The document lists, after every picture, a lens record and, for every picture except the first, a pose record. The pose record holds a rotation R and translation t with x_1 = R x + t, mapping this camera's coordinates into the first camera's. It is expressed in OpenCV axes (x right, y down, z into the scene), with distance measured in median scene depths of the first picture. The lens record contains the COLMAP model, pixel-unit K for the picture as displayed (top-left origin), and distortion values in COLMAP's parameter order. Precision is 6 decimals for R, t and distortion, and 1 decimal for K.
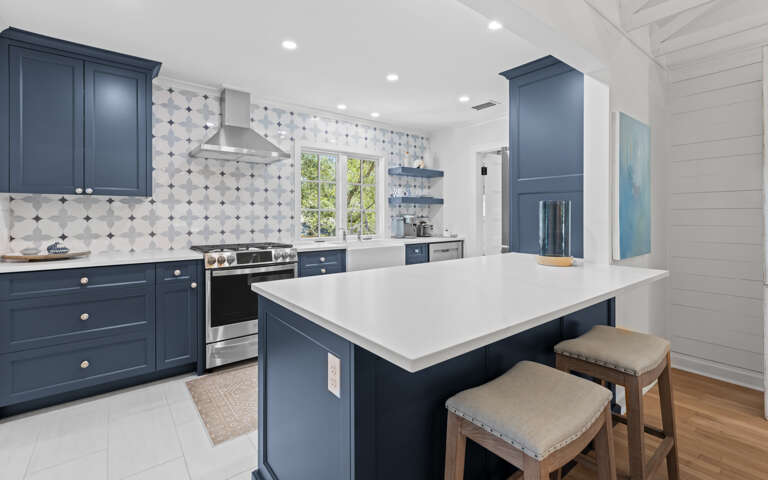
lens RADIAL K [[347.9, 0, 382.5], [0, 347.9, 216.9], [0, 0, 1]] dist [0.003148, 0.000073]
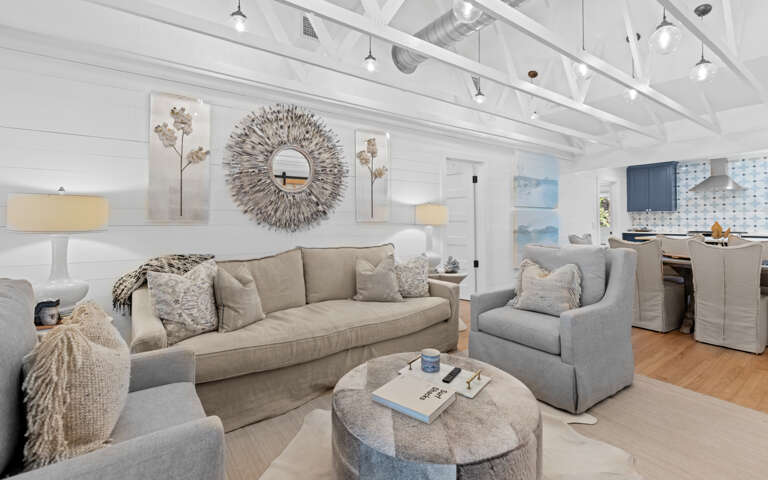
lens RADIAL K [[347.9, 0, 382.5], [0, 347.9, 216.9], [0, 0, 1]] dist [0.003148, 0.000073]
pose [[-0.060607, -0.010174, -0.998110, 1.911178], [-0.005659, 0.999935, -0.009849, 0.025119], [0.998146, 0.005051, -0.060661, -0.942236]]
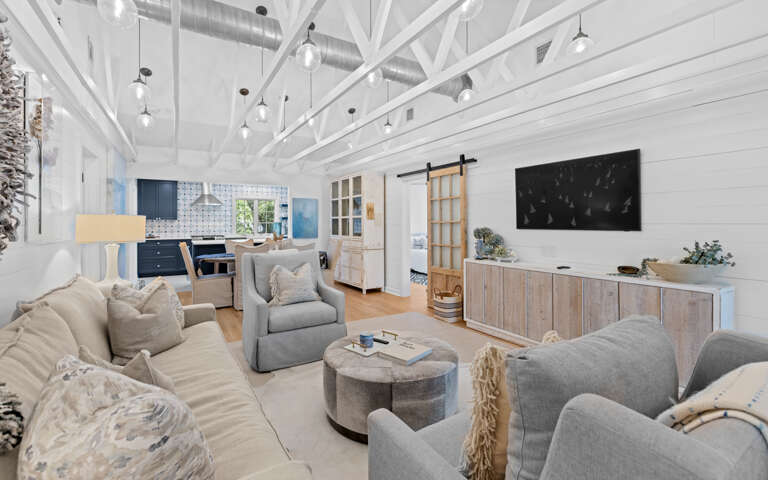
lens RADIAL K [[344.4, 0, 380.5], [0, 344.4, 223.6], [0, 0, 1]] dist [0.016397, 0.000106]
pose [[0.991420, -0.000890, -0.130713, 1.446185], [0.000802, 0.999999, -0.000732, -0.016451], [0.130714, 0.000621, 0.991420, -1.722880]]
